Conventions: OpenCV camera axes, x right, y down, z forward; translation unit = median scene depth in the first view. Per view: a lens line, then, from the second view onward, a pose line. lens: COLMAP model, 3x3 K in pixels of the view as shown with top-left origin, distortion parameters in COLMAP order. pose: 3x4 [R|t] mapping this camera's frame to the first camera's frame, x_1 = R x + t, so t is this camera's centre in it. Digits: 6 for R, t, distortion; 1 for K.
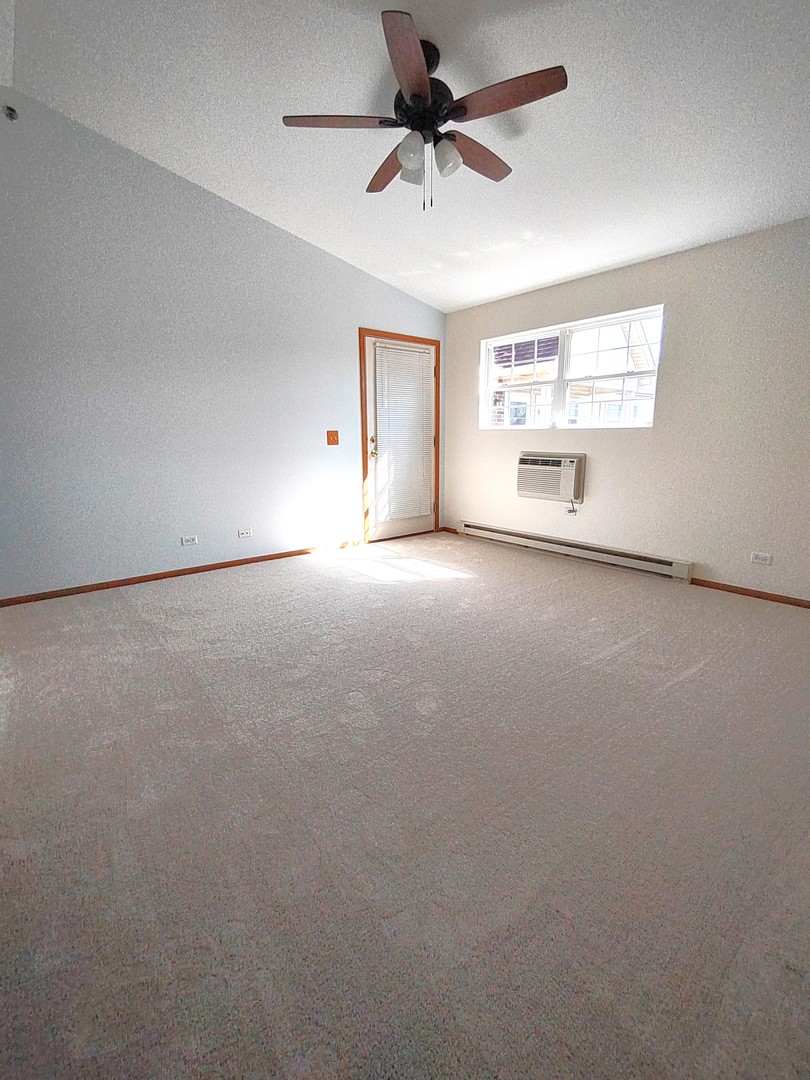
lens RADIAL K [[486.9, 0, 407.2], [0, 486.9, 535.8], [0, 0, 1]] dist [0.014808, 0.000427]
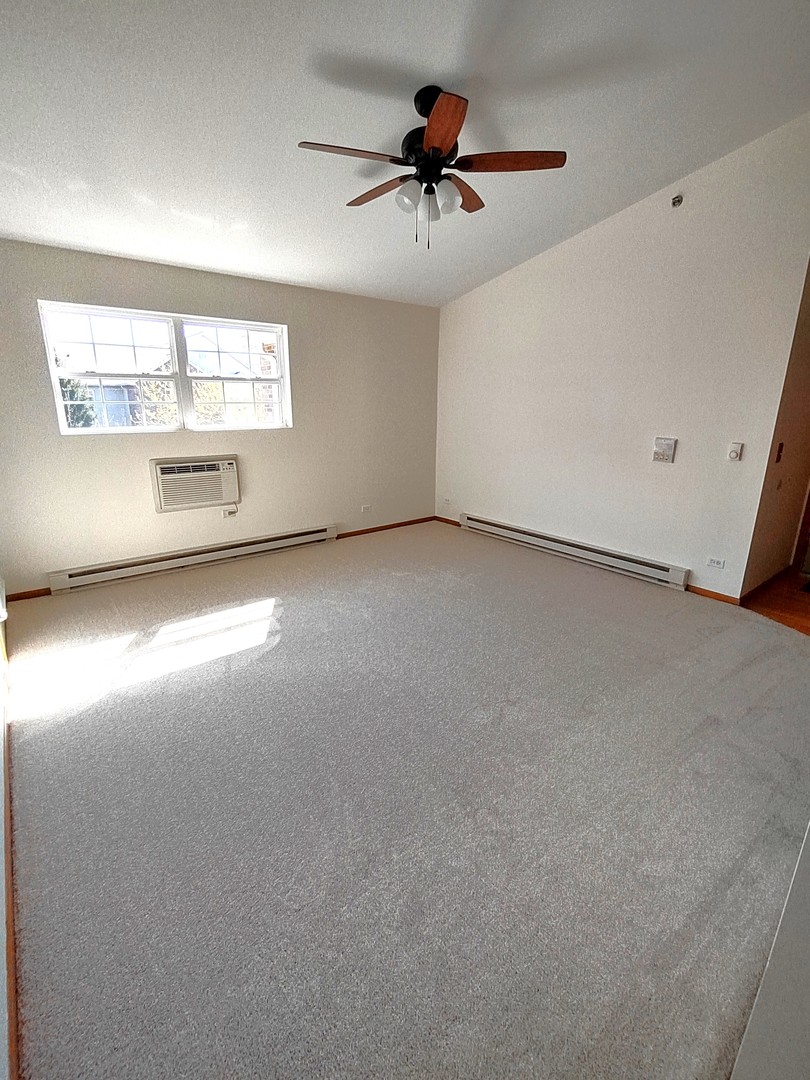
lens RADIAL K [[486.9, 0, 407.2], [0, 486.9, 535.8], [0, 0, 1]] dist [0.014808, 0.000427]
pose [[0.042330, -0.263302, 0.963784, -0.591654], [0.208367, 0.945764, 0.249227, -0.171551], [-0.977134, 0.190271, 0.094898, 0.540167]]
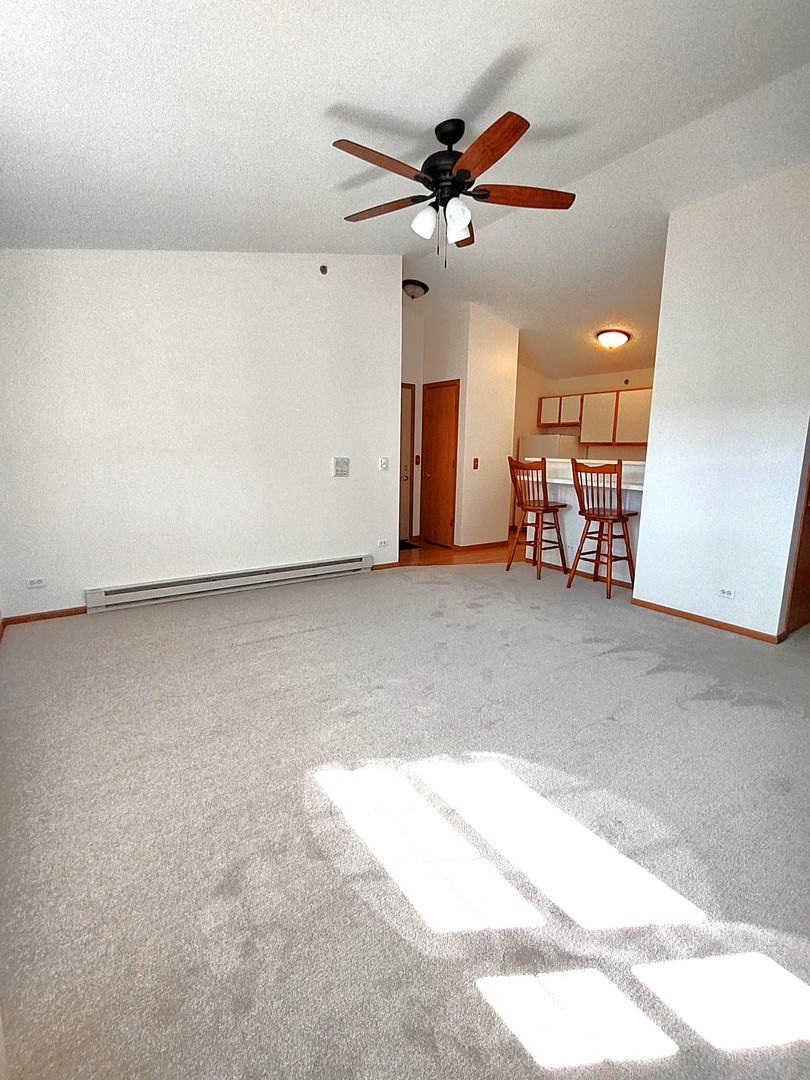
lens RADIAL K [[486.9, 0, 407.2], [0, 486.9, 535.8], [0, 0, 1]] dist [0.014808, 0.000427]
pose [[-0.995573, -0.022808, 0.091188, -0.002129], [0.012867, 0.927914, 0.372571, -0.250089], [-0.093112, 0.372095, -0.923513, 1.113859]]
